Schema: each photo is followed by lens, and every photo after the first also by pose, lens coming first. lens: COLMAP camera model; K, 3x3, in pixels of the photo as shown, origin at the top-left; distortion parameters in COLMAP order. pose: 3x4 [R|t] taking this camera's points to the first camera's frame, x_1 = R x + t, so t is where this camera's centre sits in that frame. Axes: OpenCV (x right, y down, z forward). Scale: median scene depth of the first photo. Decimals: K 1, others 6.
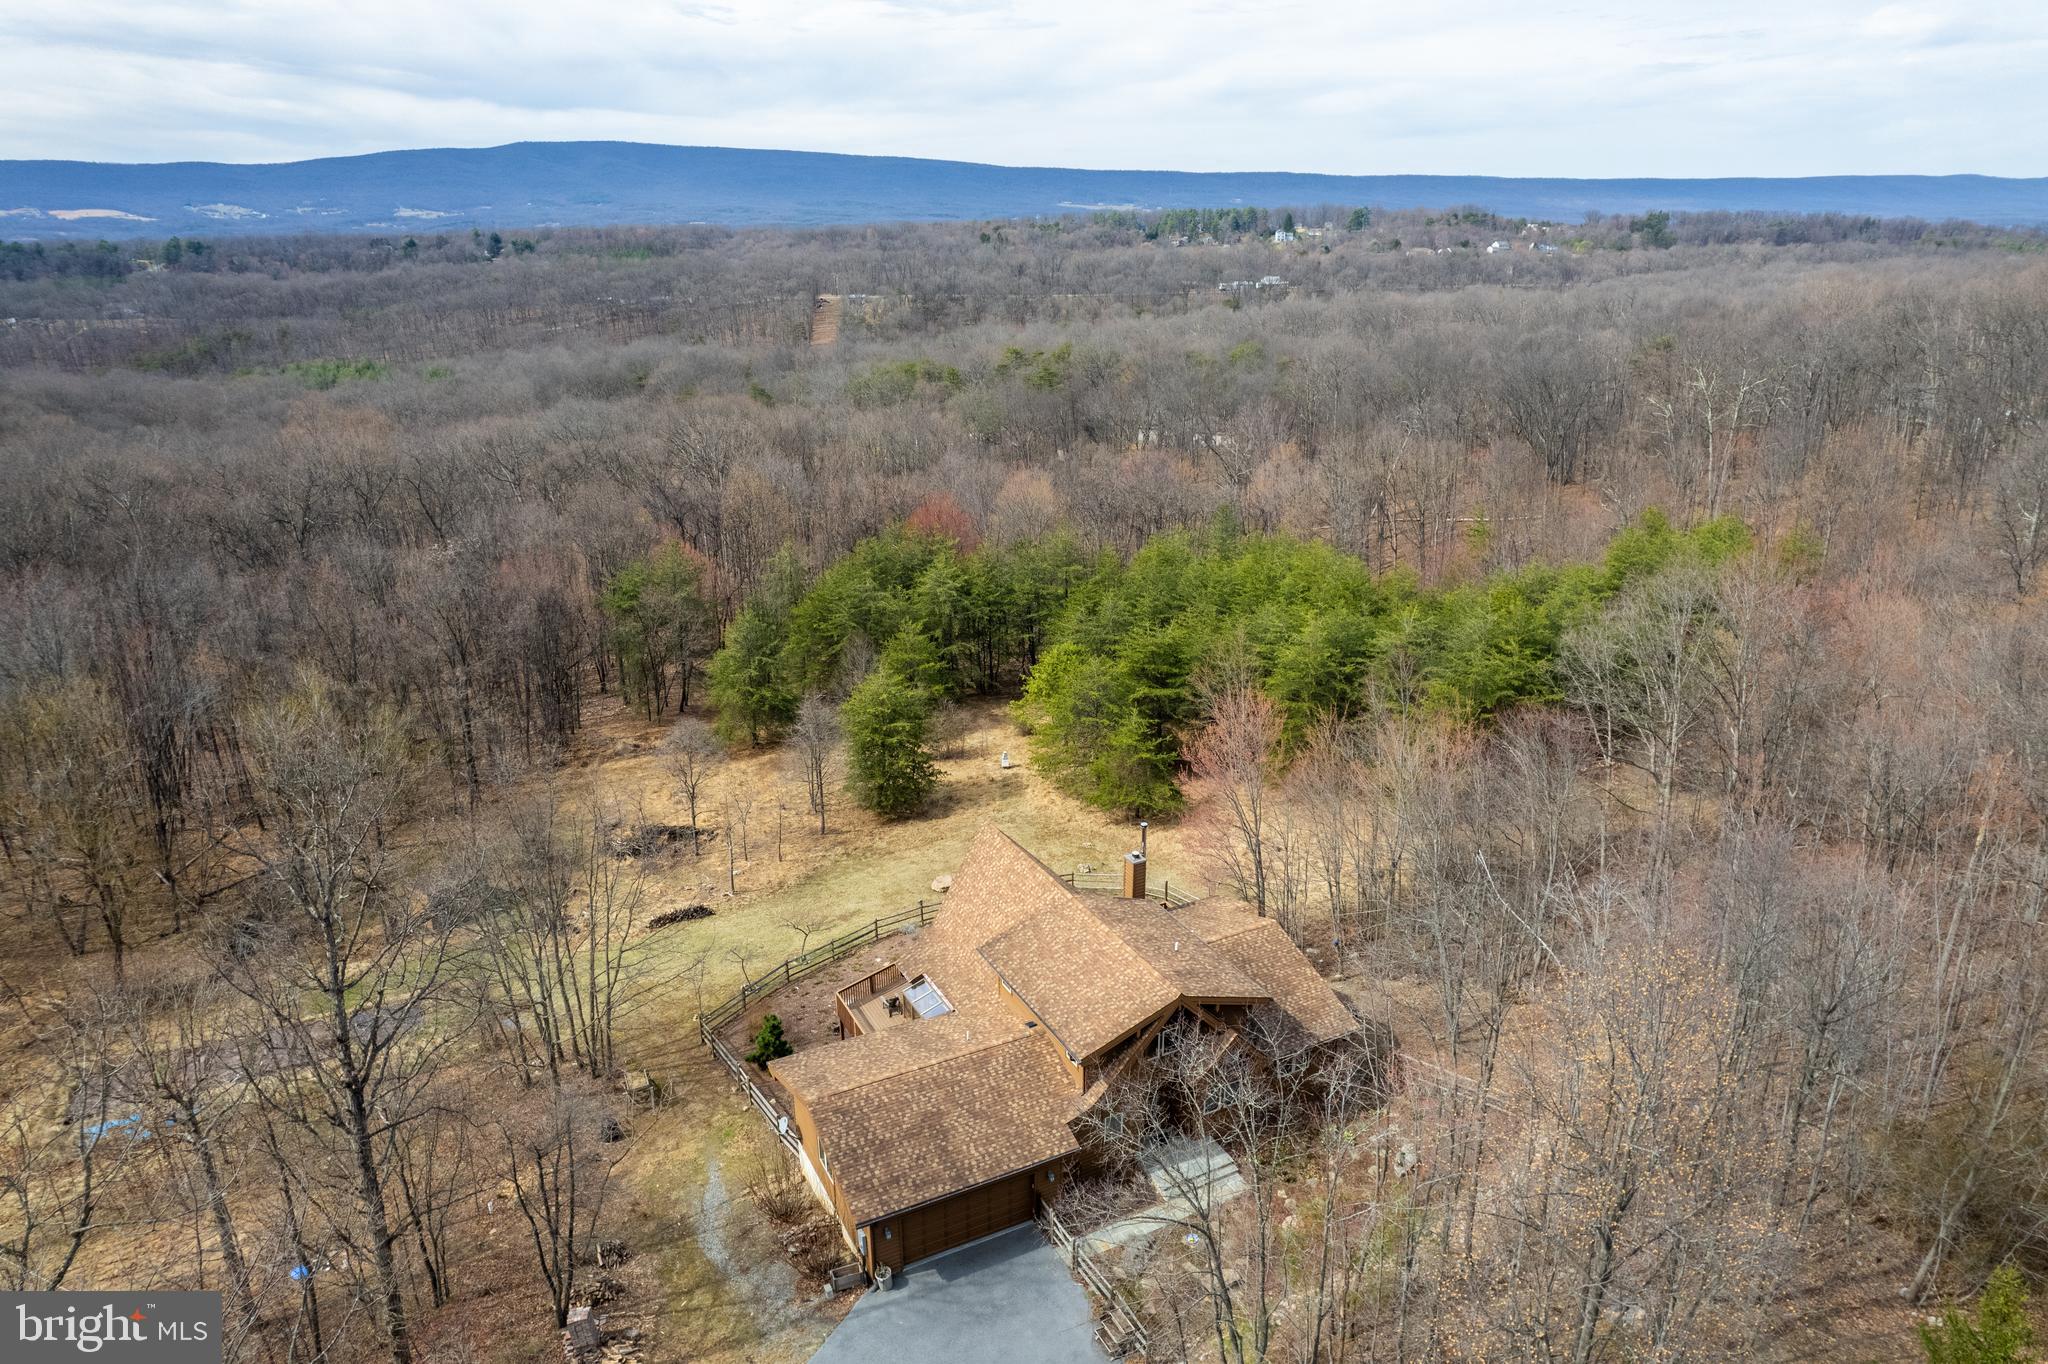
lens RADIAL K [[1317.8, 0, 1030.1], [0, 1317.8, 684.9], [0, 0, 1]] dist [-0.074094, 0.070302]
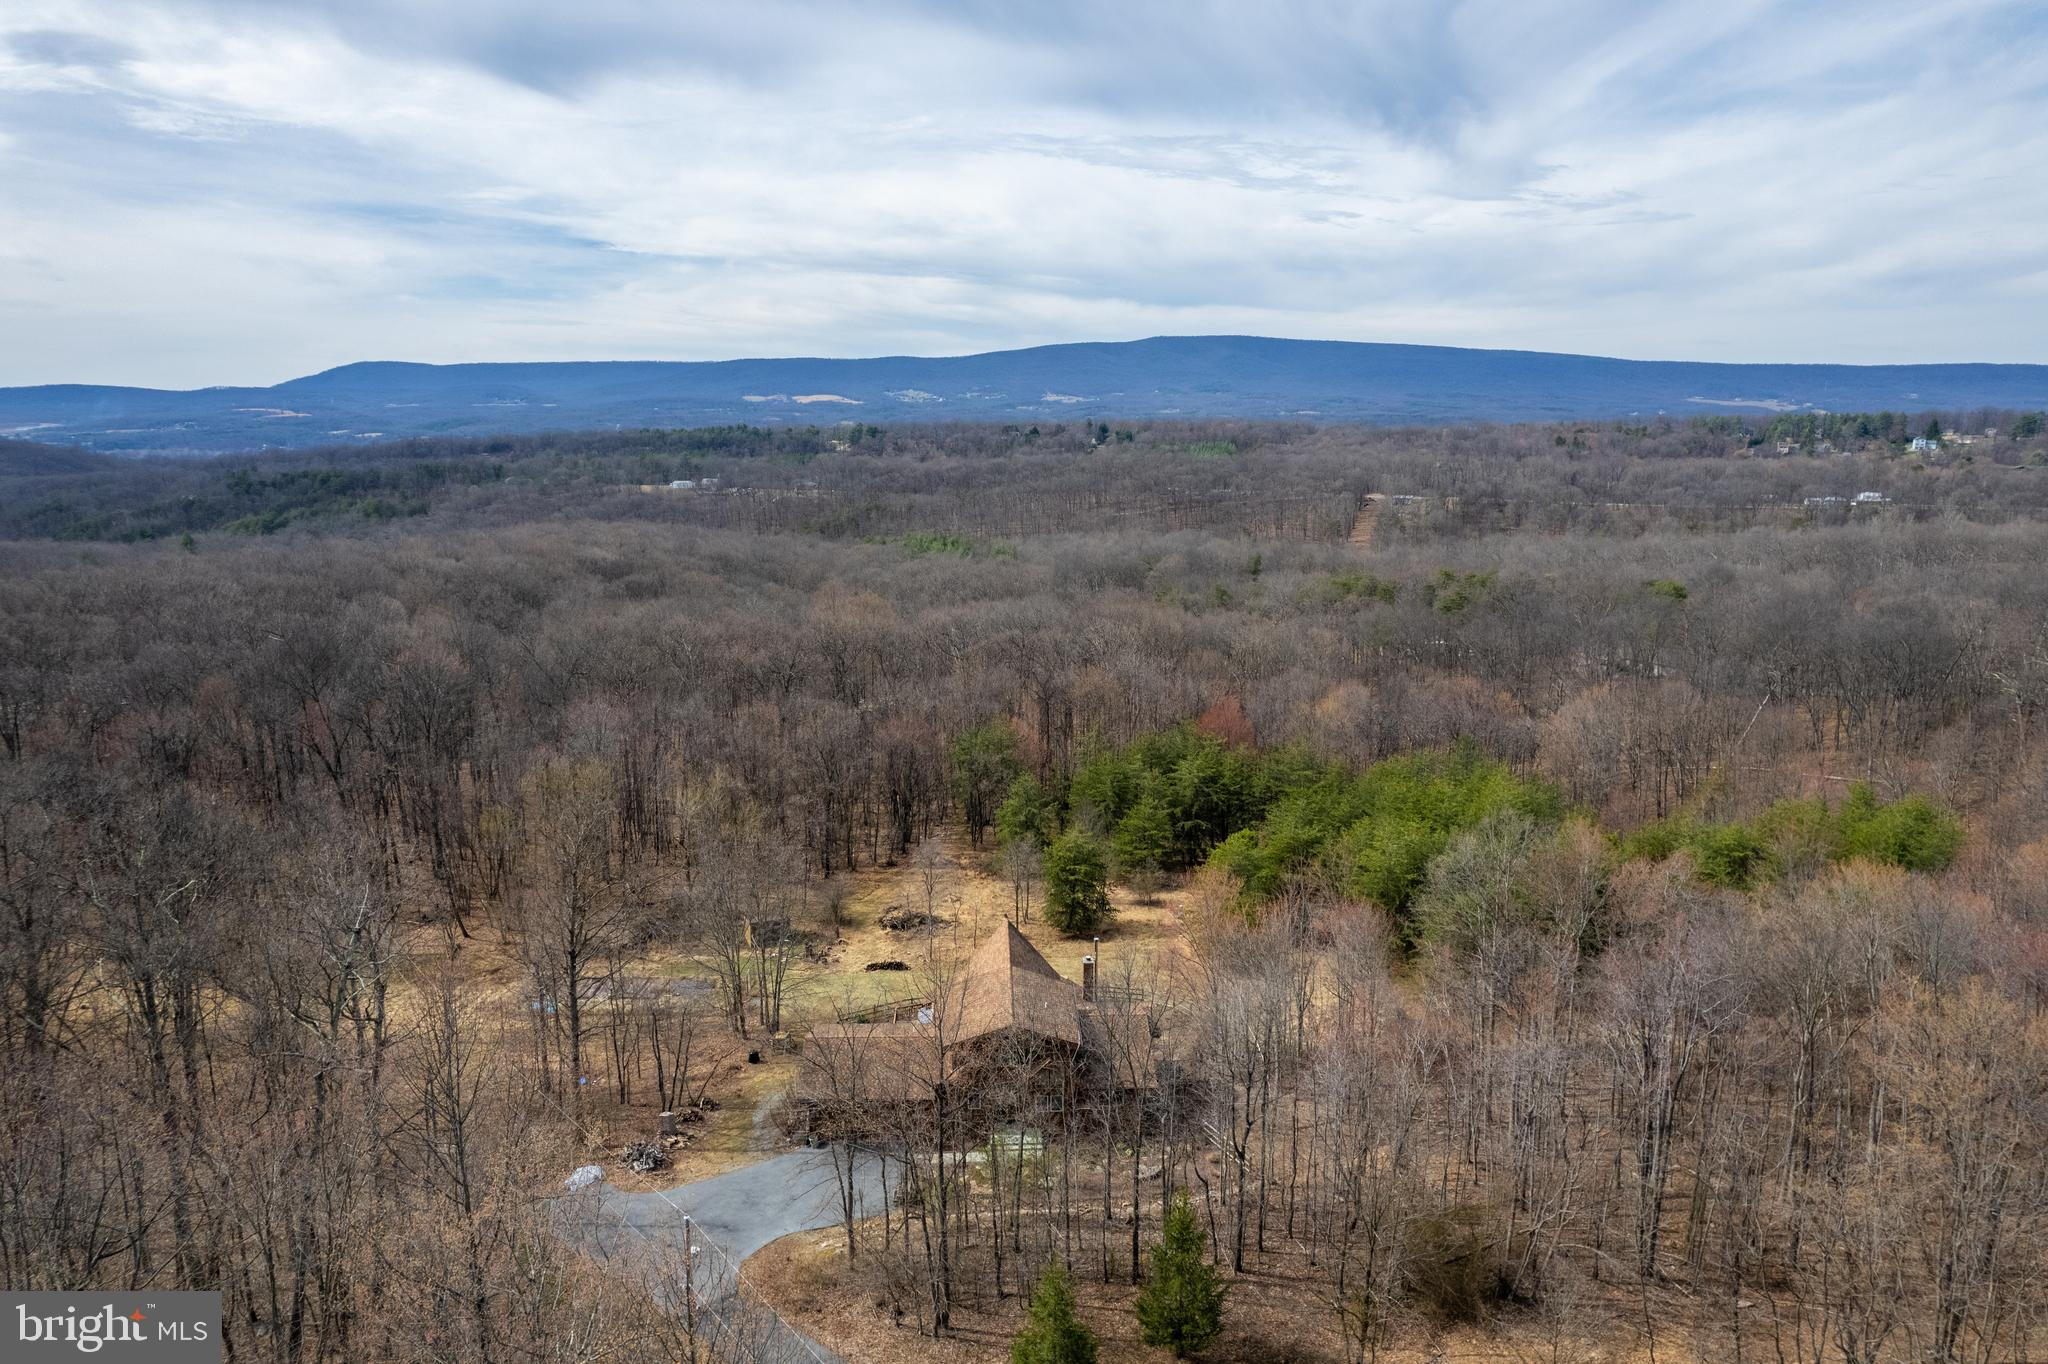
lens RADIAL K [[1317.8, 0, 1030.1], [0, 1317.8, 684.9], [0, 0, 1]] dist [-0.074094, 0.070302]
pose [[0.902054, 0.095672, -0.420887, 0.053951], [-0.150735, 0.983556, -0.099485, -0.001694], [0.404448, 0.153183, 0.901641, -0.037605]]
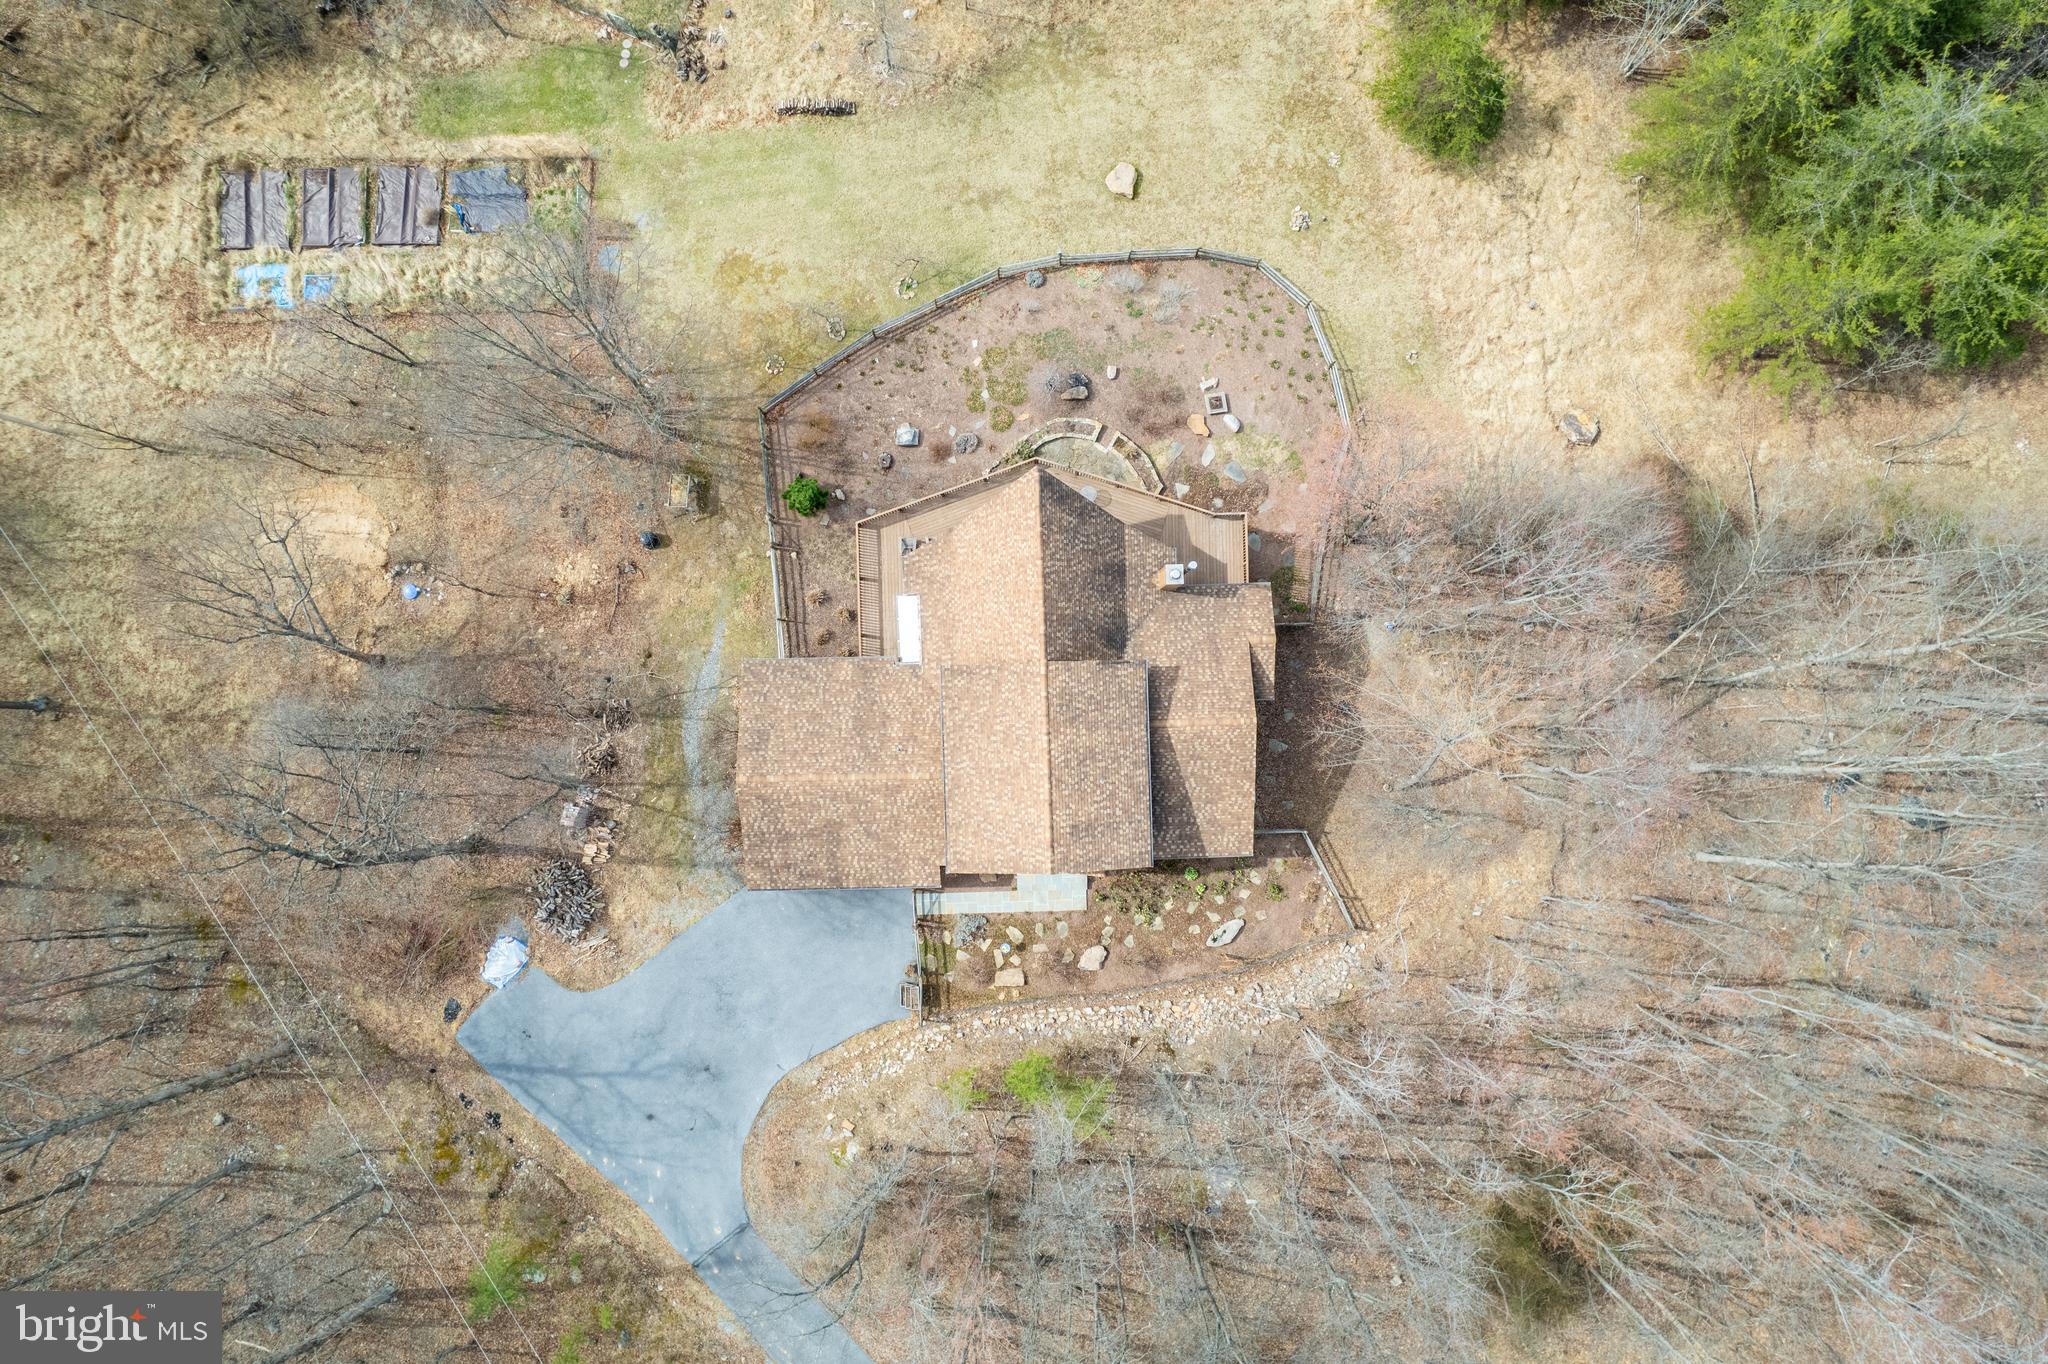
lens RADIAL K [[1357.5, 0, 1024.0], [0, 1357.5, 682.0], [0, 0, 1]] dist [-0.059590, 0.040653]
pose [[0.900334, 0.435189, -0.002978, 0.001949], [-0.152569, 0.322034, 0.934354, -0.060006], [0.407579, -0.840776, 0.356335, 0.048849]]
